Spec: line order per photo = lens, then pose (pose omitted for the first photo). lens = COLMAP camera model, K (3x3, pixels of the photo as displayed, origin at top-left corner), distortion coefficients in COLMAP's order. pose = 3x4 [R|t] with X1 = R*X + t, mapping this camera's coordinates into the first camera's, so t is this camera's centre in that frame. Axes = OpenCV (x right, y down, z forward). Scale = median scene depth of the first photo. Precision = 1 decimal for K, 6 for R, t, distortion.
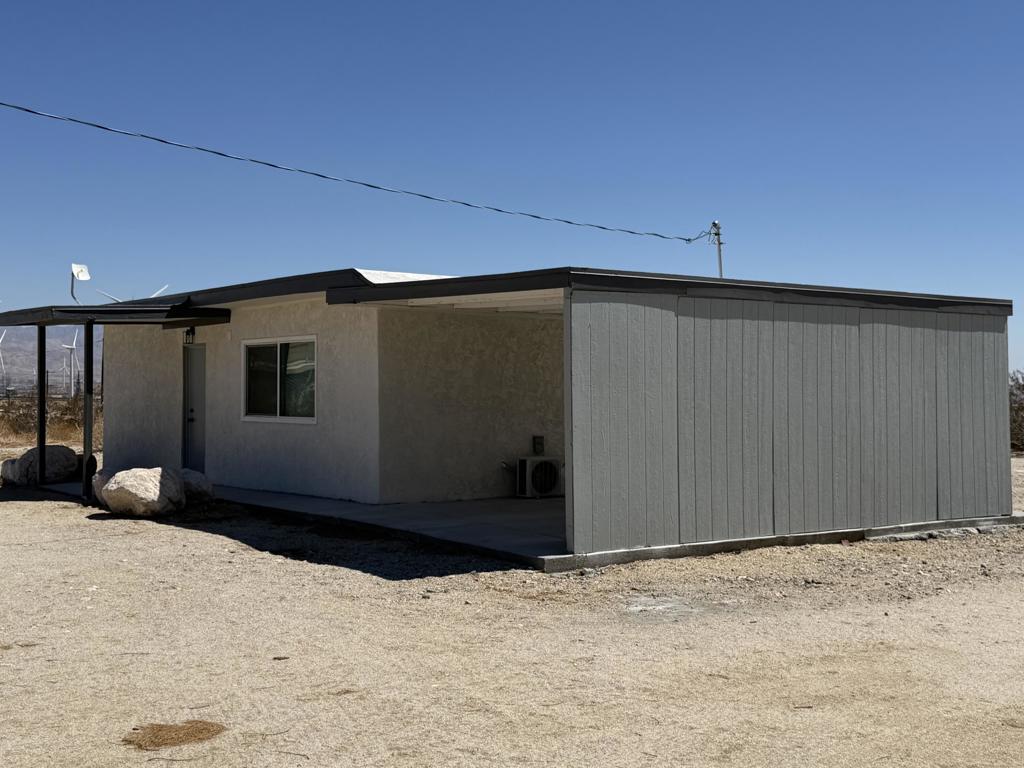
lens RADIAL K [[1253.7, 0, 514.6], [0, 1253.7, 377.9], [0, 0, 1]] dist [0.093078, 0.000000]
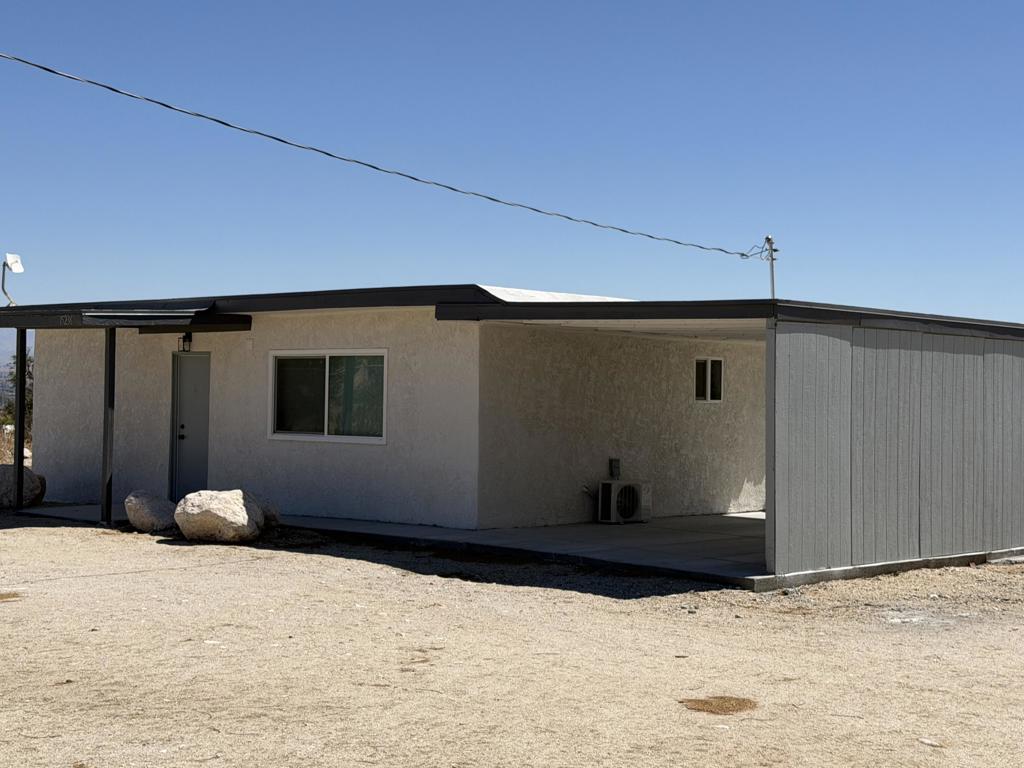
lens RADIAL K [[1578.2, 0, 511.7], [0, 1578.2, 377.7], [0, 0, 1]] dist [0.097509, 0.000000]
pose [[0.984169, 0.016557, 0.176460, -0.279752], [-0.016151, 0.999863, -0.003738, -0.010085], [-0.176498, 0.000829, 0.984301, -0.176827]]
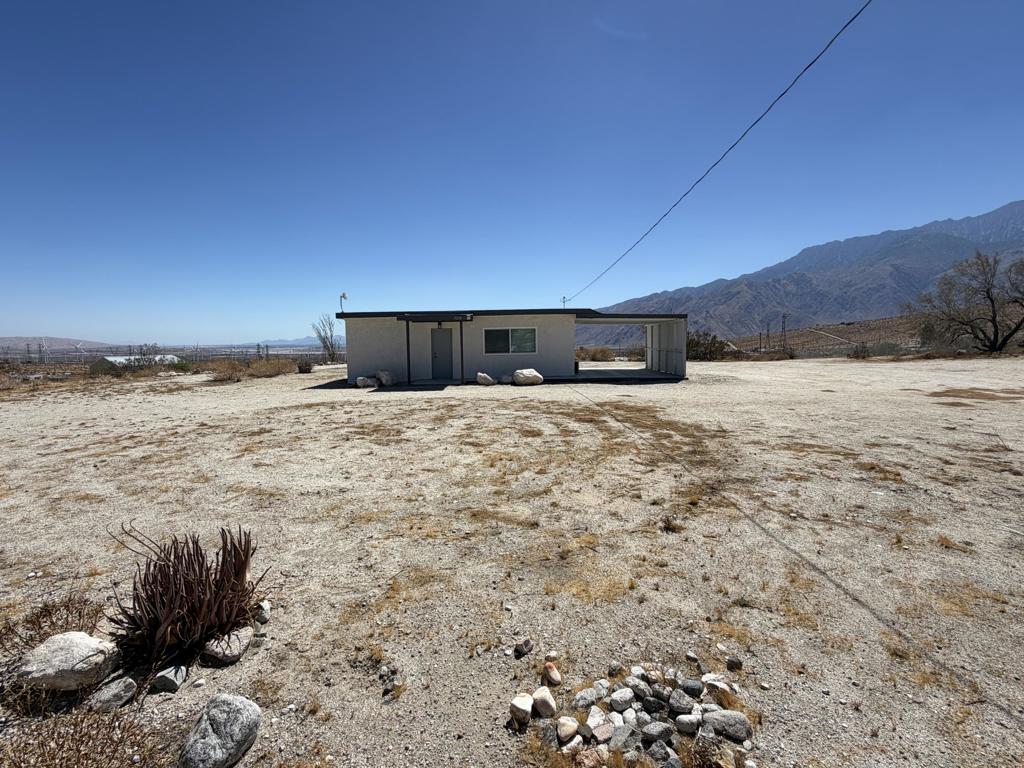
lens RADIAL K [[481.0, 0, 509.1], [0, 481.0, 388.6], [0, 0, 1]] dist [0.005430, -0.000300]
pose [[0.597945, -0.087734, 0.796721, -1.226853], [0.010386, 0.994756, 0.101747, -0.002516], [-0.801470, -0.052565, 0.595720, 0.320511]]
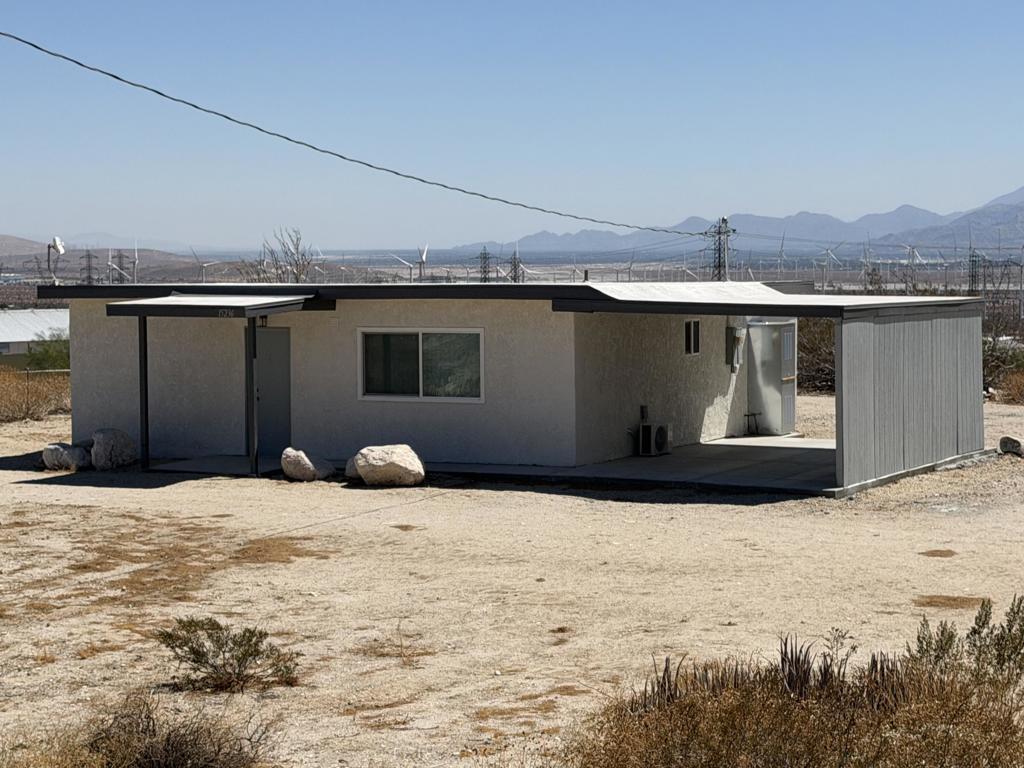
lens RADIAL K [[2159.5, 0, 519.0], [0, 2159.5, 394.3], [0, 0, 1]] dist [0.090201, 0.000000]
pose [[0.900494, -0.038173, 0.433191, -1.038894], [0.007304, 0.997327, 0.072702, -0.123196], [-0.434808, -0.062304, 0.898365, -0.875425]]
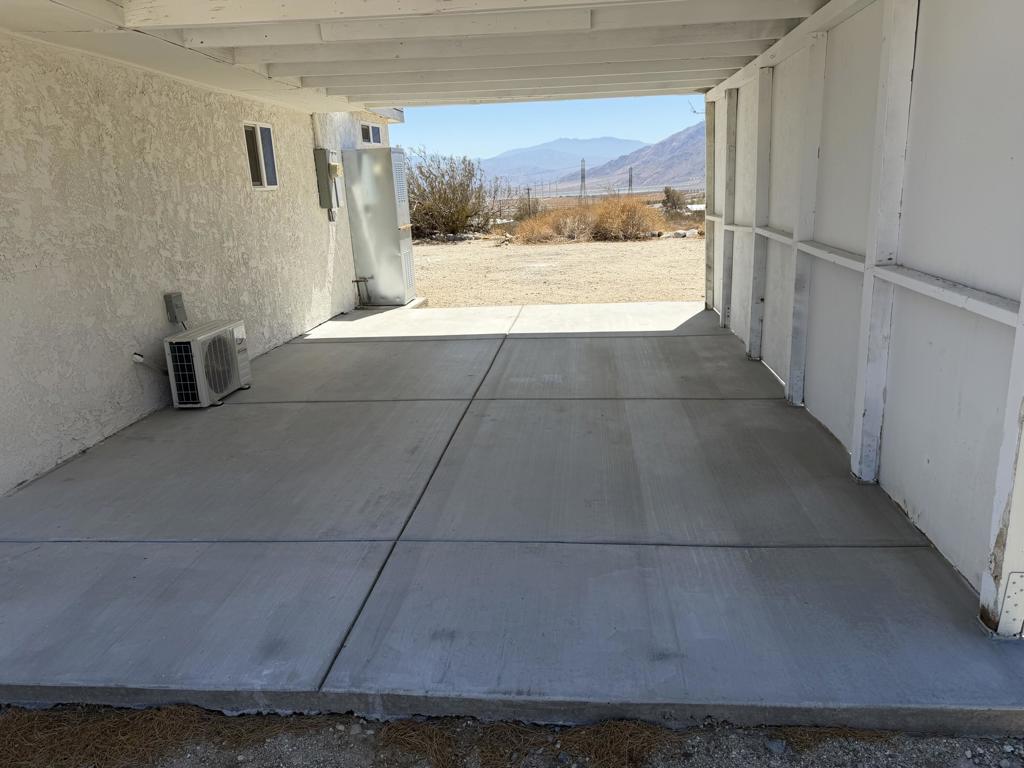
lens RADIAL K [[725.2, 0, 508.7], [0, 725.2, 387.3], [0, 0, 1]] dist [0.038979, -0.049094]
pose [[0.657092, -0.233998, 0.716571, -0.130992], [0.043089, 0.960705, 0.274208, 0.003295], [-0.752577, -0.149304, 0.641355, 0.687837]]
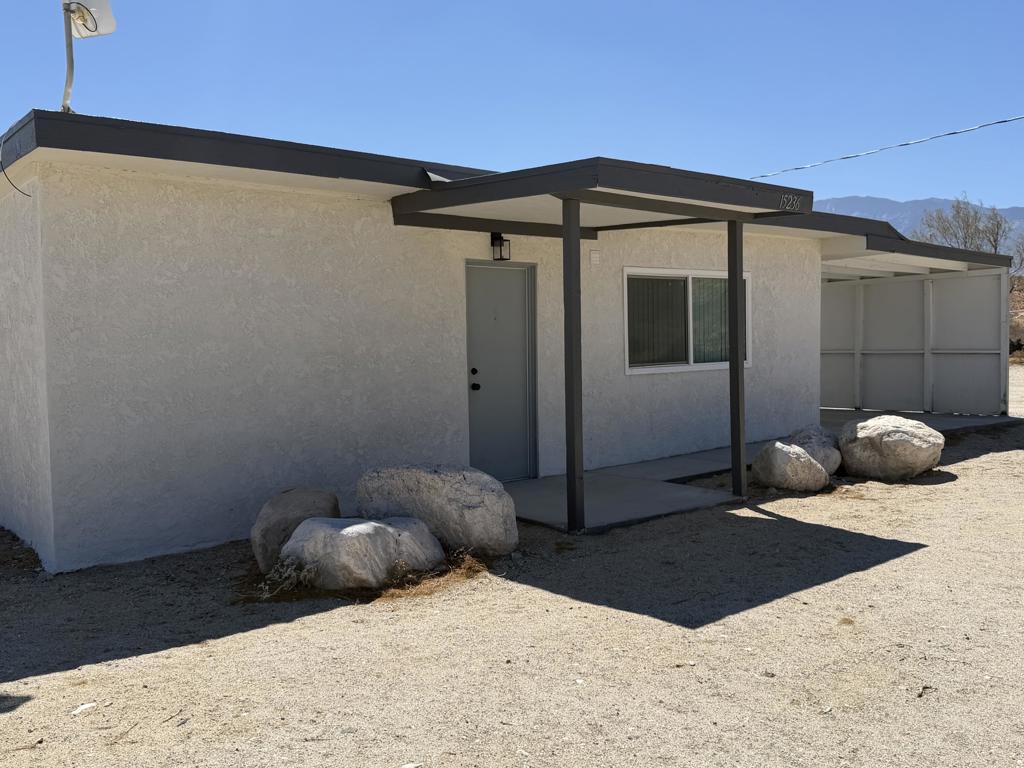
lens RADIAL K [[947.5, 0, 518.1], [0, 947.5, 387.2], [0, 0, 1]] dist [0.118484, 0.000000]
pose [[-0.085181, -0.046394, 0.995285, -0.882017], [0.014933, 0.998744, 0.047833, 0.015184], [-0.996254, 0.018937, -0.084381, 1.264841]]
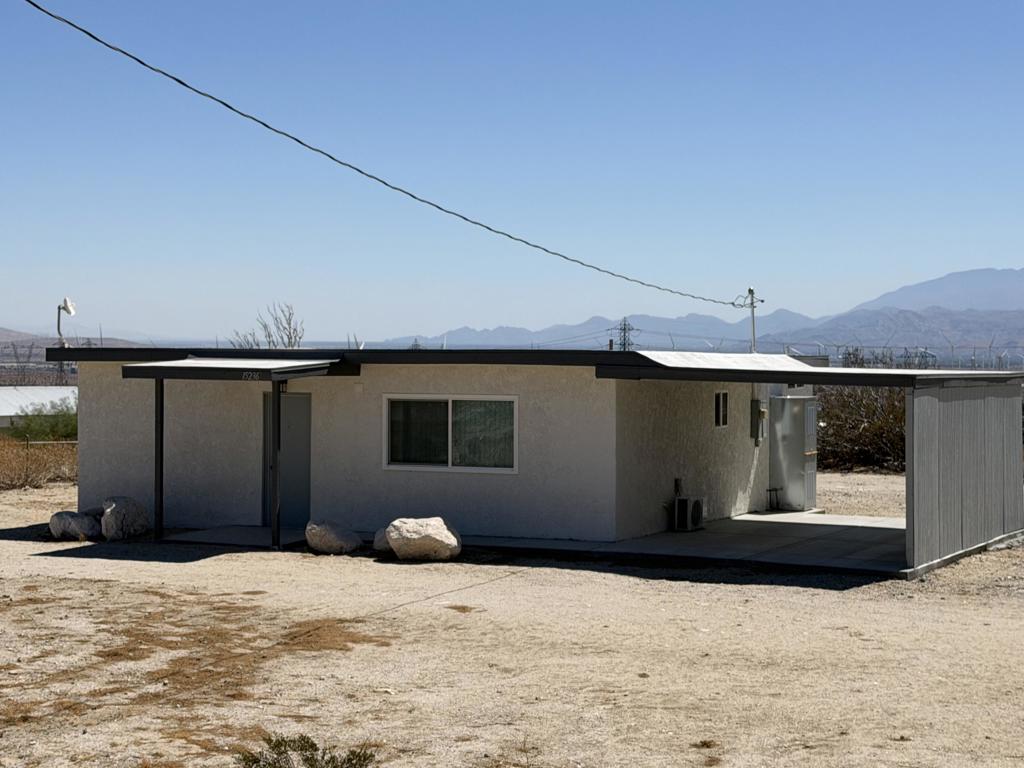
lens RADIAL K [[1902.5, 0, 496.3], [0, 1902.5, 390.8], [0, 0, 1]] dist [0.109667, 0.000000]
pose [[0.887604, -0.008562, 0.460527, -0.992070], [-0.006286, 0.999509, 0.030697, -0.093727], [-0.460564, -0.030142, 0.887114, -0.533878]]
